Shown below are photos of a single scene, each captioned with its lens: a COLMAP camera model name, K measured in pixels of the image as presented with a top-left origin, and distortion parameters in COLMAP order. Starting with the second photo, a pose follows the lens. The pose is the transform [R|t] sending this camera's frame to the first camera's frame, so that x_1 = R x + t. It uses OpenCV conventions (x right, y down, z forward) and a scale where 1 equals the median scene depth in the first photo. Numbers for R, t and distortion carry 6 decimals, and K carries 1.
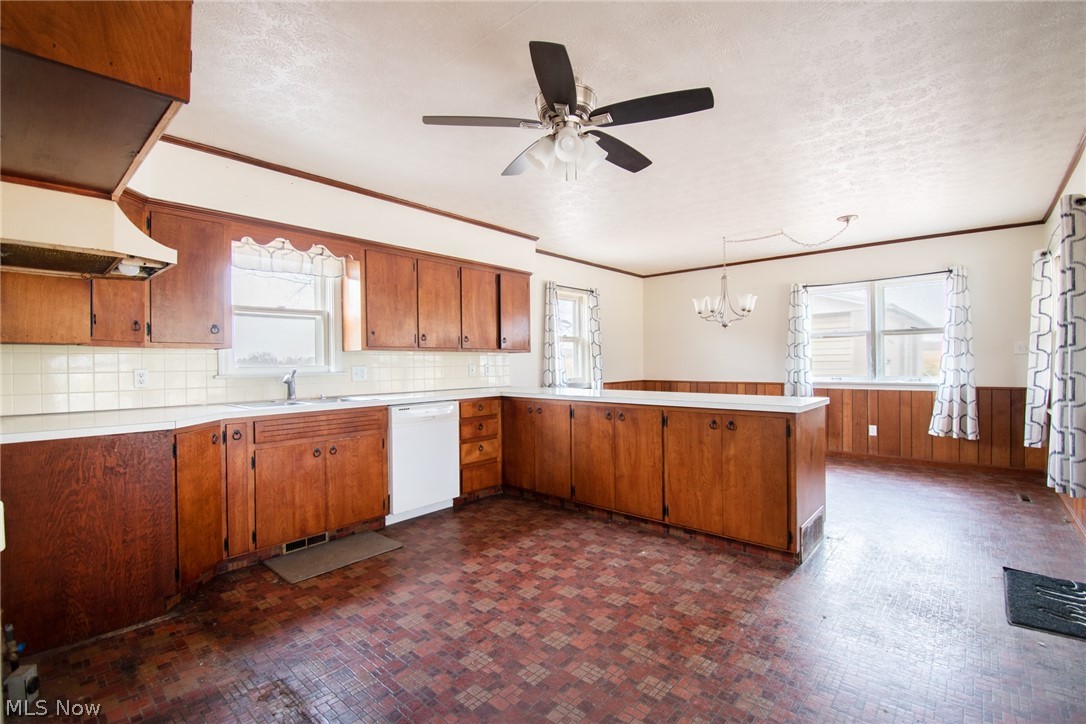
lens RADIAL K [[479.2, 0, 543.0], [0, 479.2, 362.0], [0, 0, 1]] dist [0.000749, -0.014961]
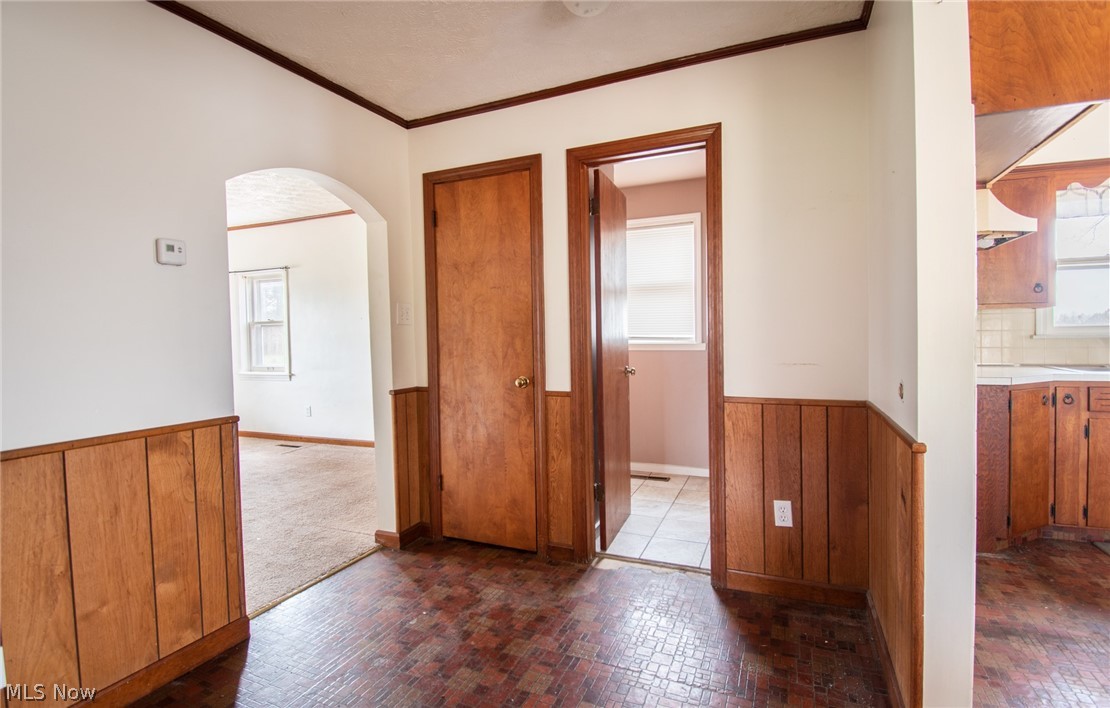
lens RADIAL K [[514.3, 0, 555.6], [0, 514.3, 342.5], [0, 0, 1]] dist [0.000346, -0.015476]
pose [[0.296701, 0.021406, -0.954730, 0.008285], [0.015204, 0.999516, 0.027135, -0.000915], [0.954849, -0.022566, 0.296232, -0.264752]]
